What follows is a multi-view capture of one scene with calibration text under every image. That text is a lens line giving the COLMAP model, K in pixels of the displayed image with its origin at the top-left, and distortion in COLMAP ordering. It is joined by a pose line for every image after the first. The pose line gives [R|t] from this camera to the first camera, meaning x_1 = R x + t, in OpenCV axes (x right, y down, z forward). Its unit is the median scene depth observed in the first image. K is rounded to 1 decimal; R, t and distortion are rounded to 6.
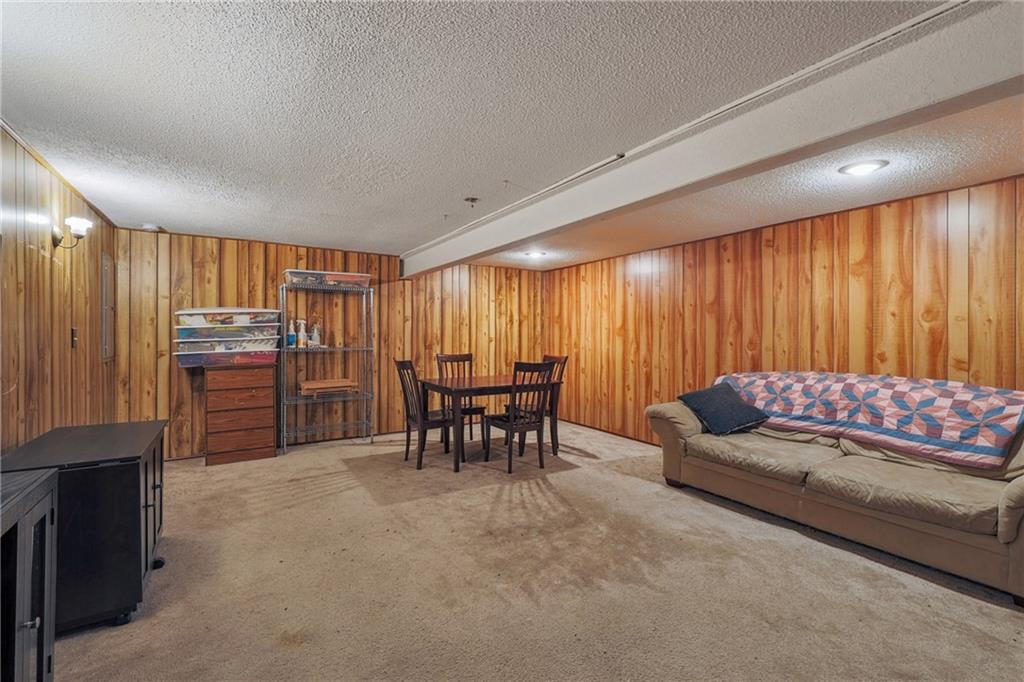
lens RADIAL K [[447.5, 0, 512.0], [0, 447.5, 341.0], [0, 0, 1]] dist [-0.015842, 0.000388]
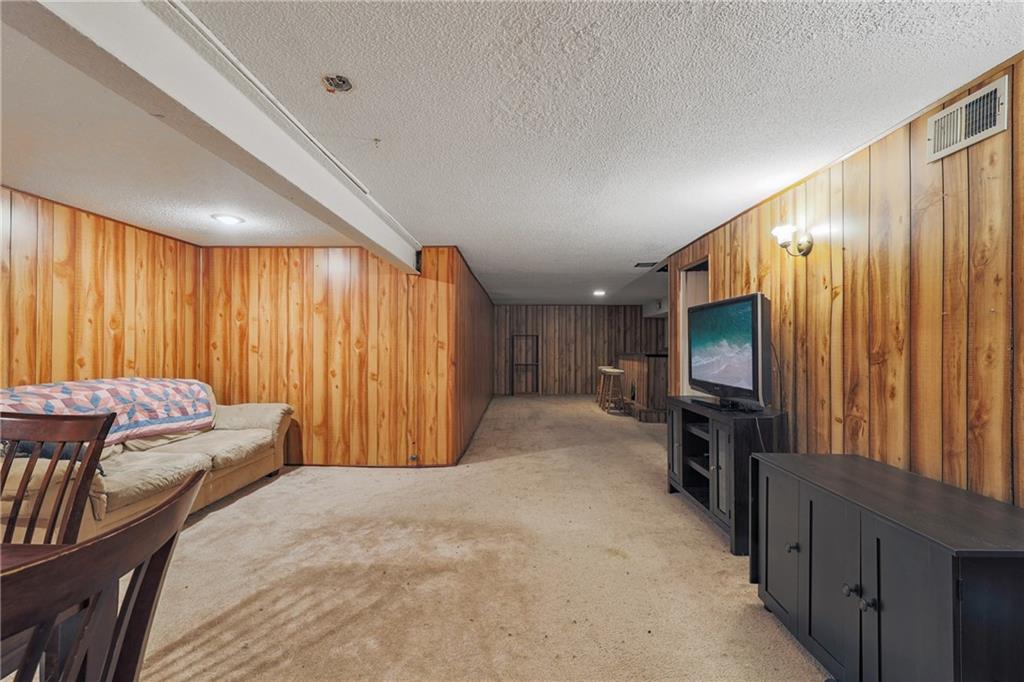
lens RADIAL K [[447.5, 0, 512.0], [0, 447.5, 341.0], [0, 0, 1]] dist [-0.015842, 0.000388]
pose [[-0.832848, 0.010016, 0.553411, -0.562106], [0.014424, 0.999889, 0.003610, -0.002091], [-0.553314, 0.010989, -0.832900, 1.355400]]
